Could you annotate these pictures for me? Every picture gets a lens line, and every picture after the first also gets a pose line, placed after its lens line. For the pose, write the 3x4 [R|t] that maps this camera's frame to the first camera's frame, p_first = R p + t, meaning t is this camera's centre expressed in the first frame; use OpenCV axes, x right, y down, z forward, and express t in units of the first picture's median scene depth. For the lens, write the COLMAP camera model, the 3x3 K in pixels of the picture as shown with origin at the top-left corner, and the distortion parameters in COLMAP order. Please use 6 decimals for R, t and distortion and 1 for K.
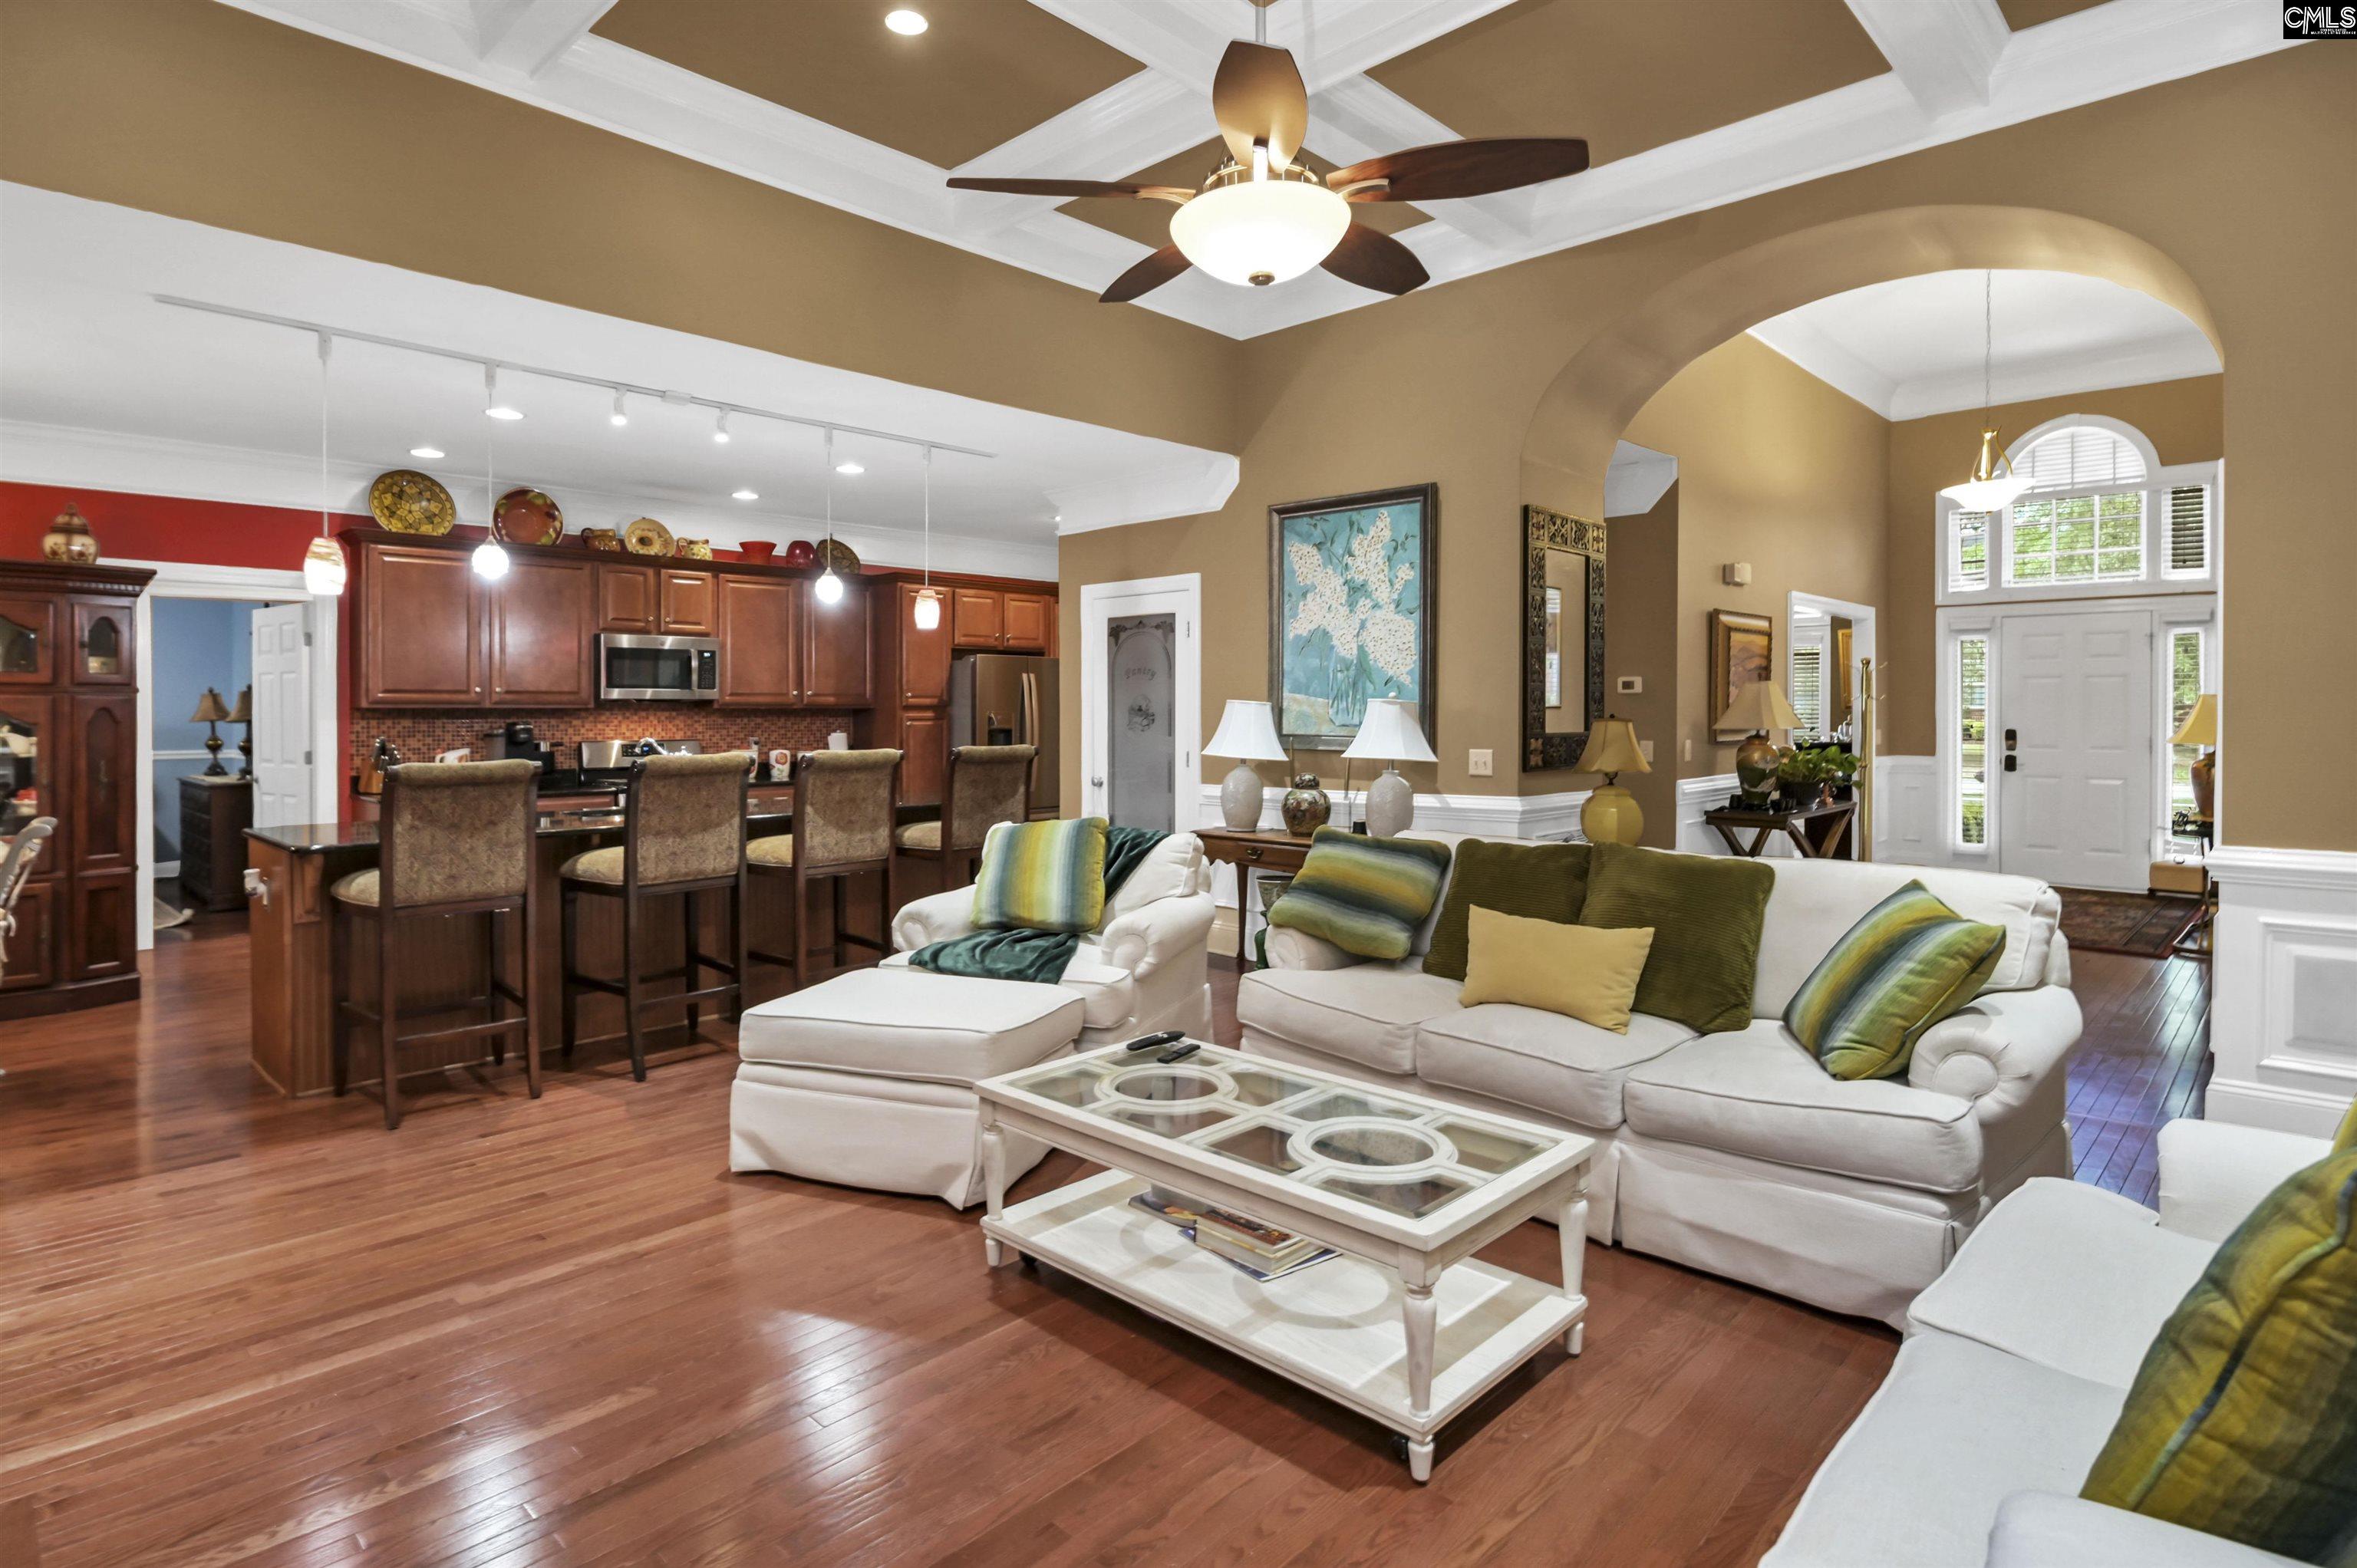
lens RADIAL K [[1205.4, 0, 1147.0], [0, 1205.4, 736.2], [0, 0, 1]] dist [-0.004605, -0.001153]
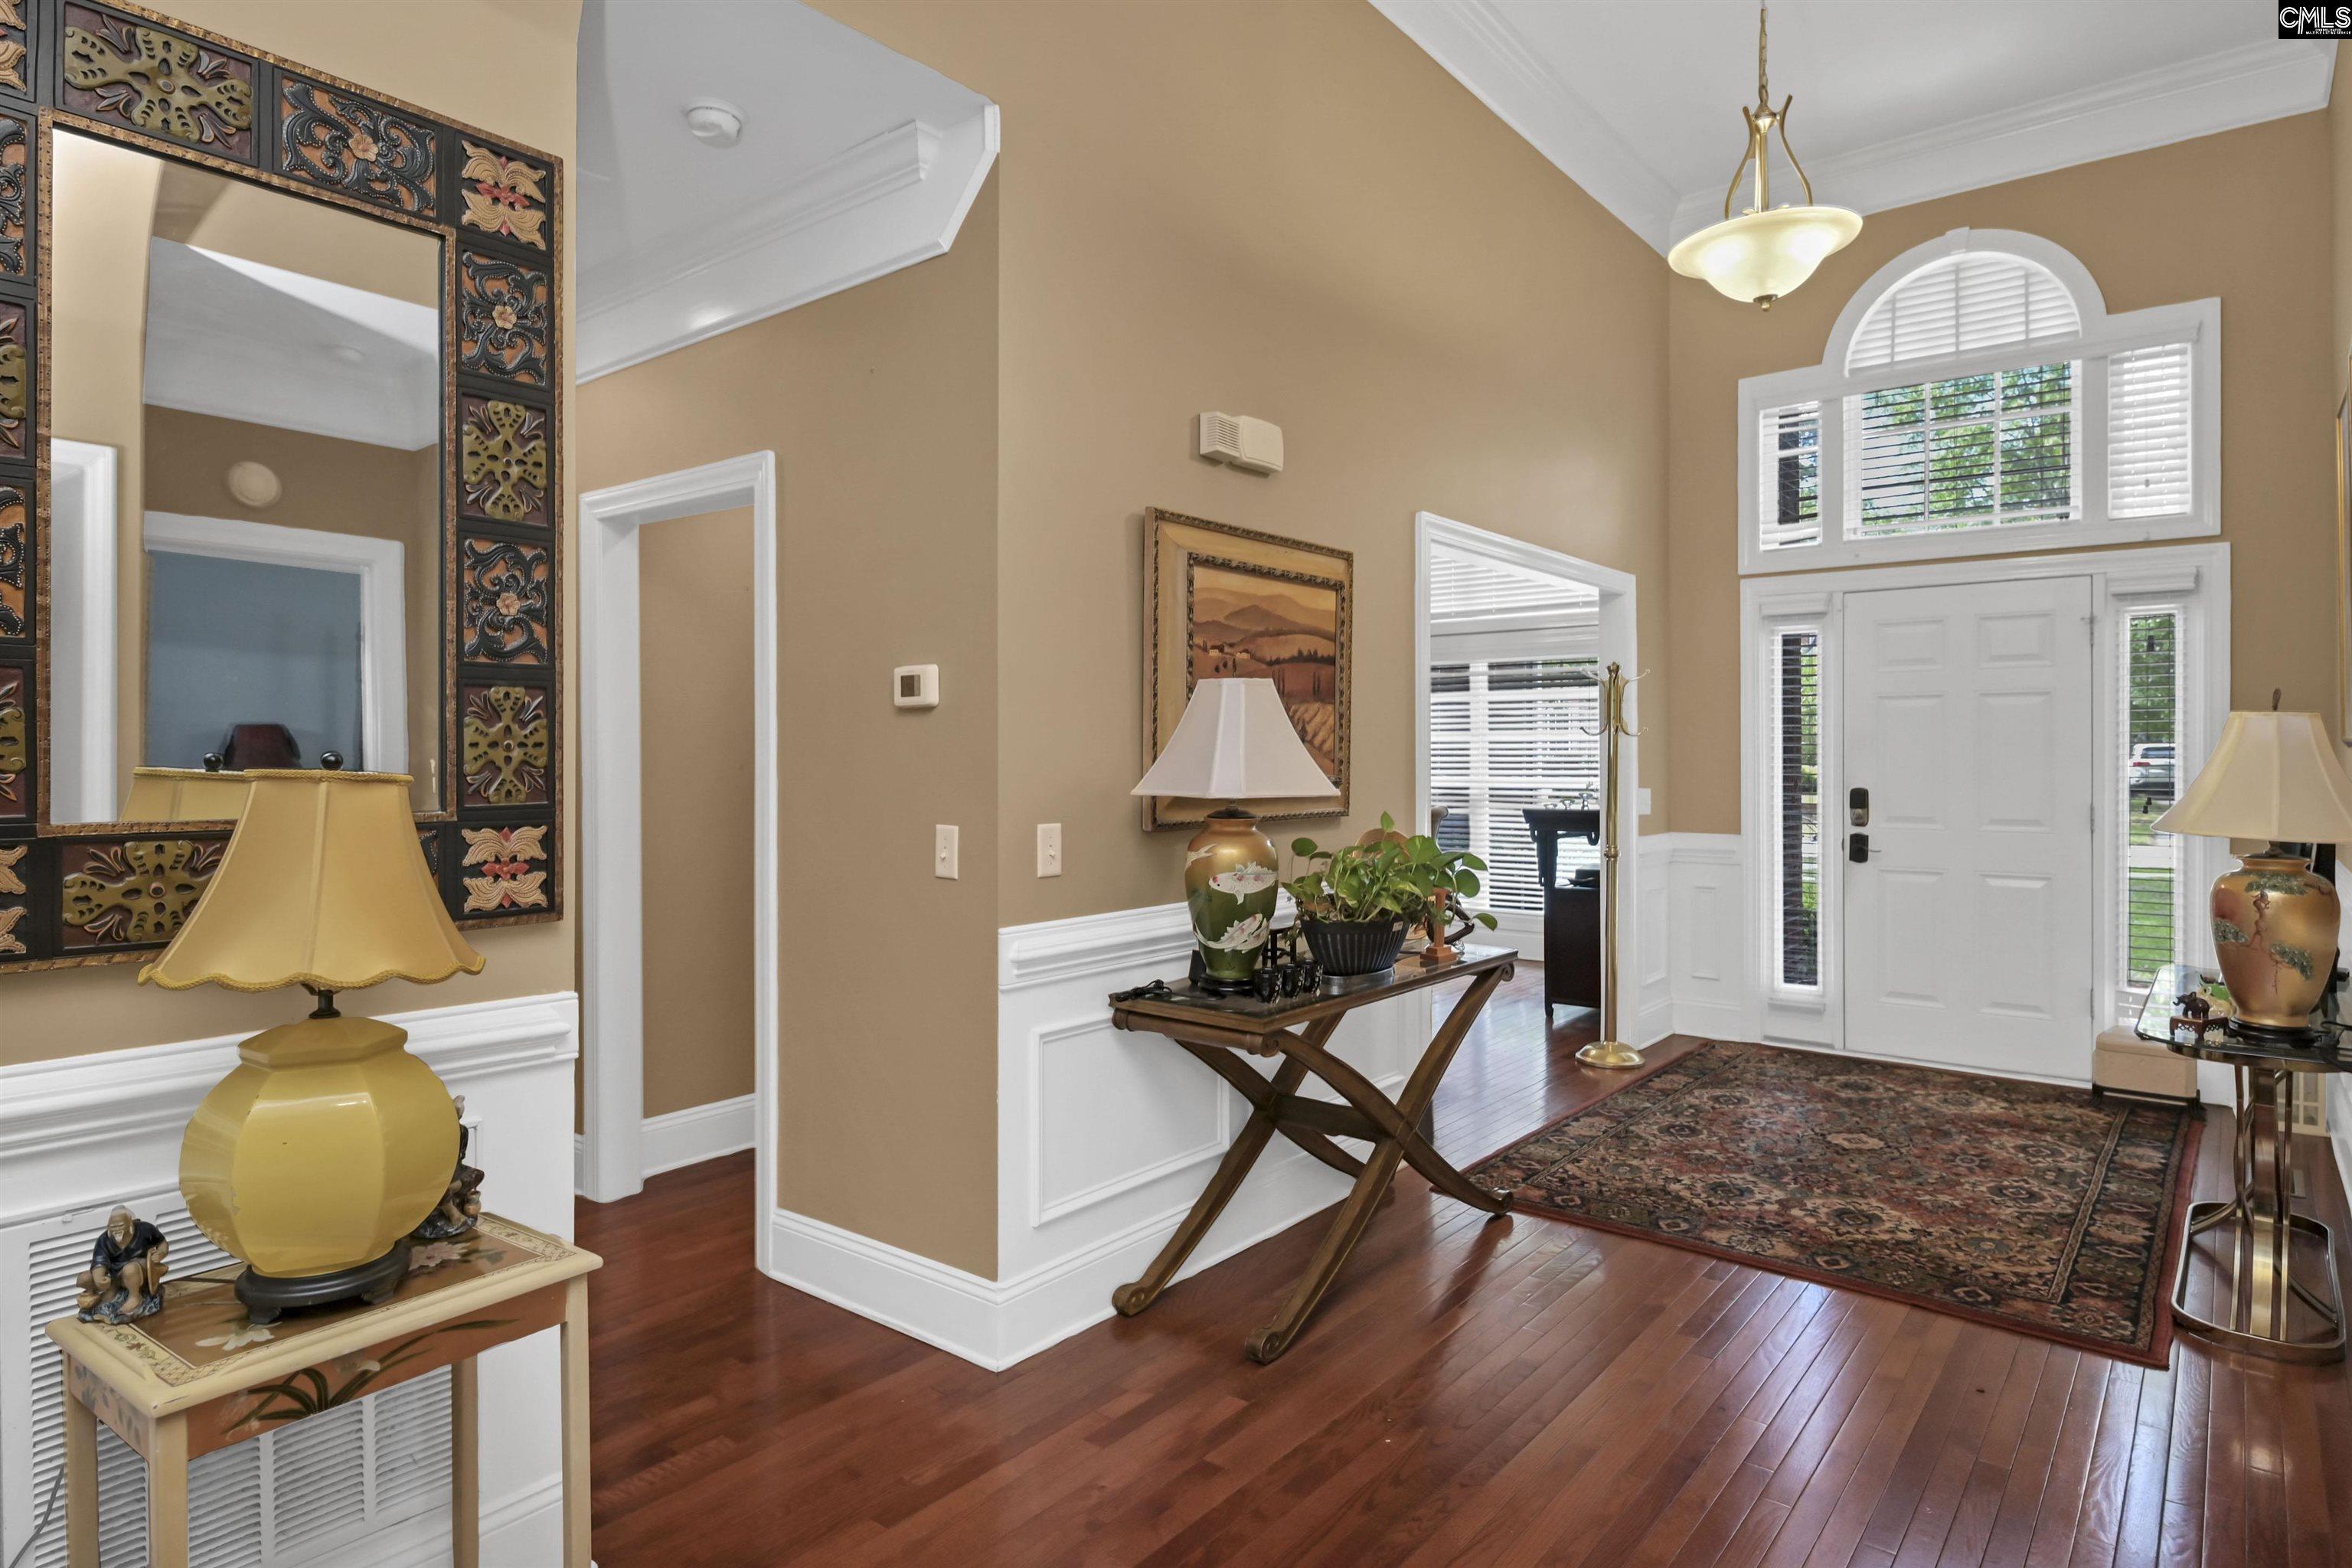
lens RADIAL K [[1316.4, 0, 1174.5], [0, 1316.4, 769.1], [0, 0, 1]] dist [0.008968, 0.000622]
pose [[0.993882, 0.002974, 0.110407, 0.351768], [-0.001666, 0.999927, -0.011934, -0.007564], [-0.110434, 0.011677, 0.993815, 0.445054]]
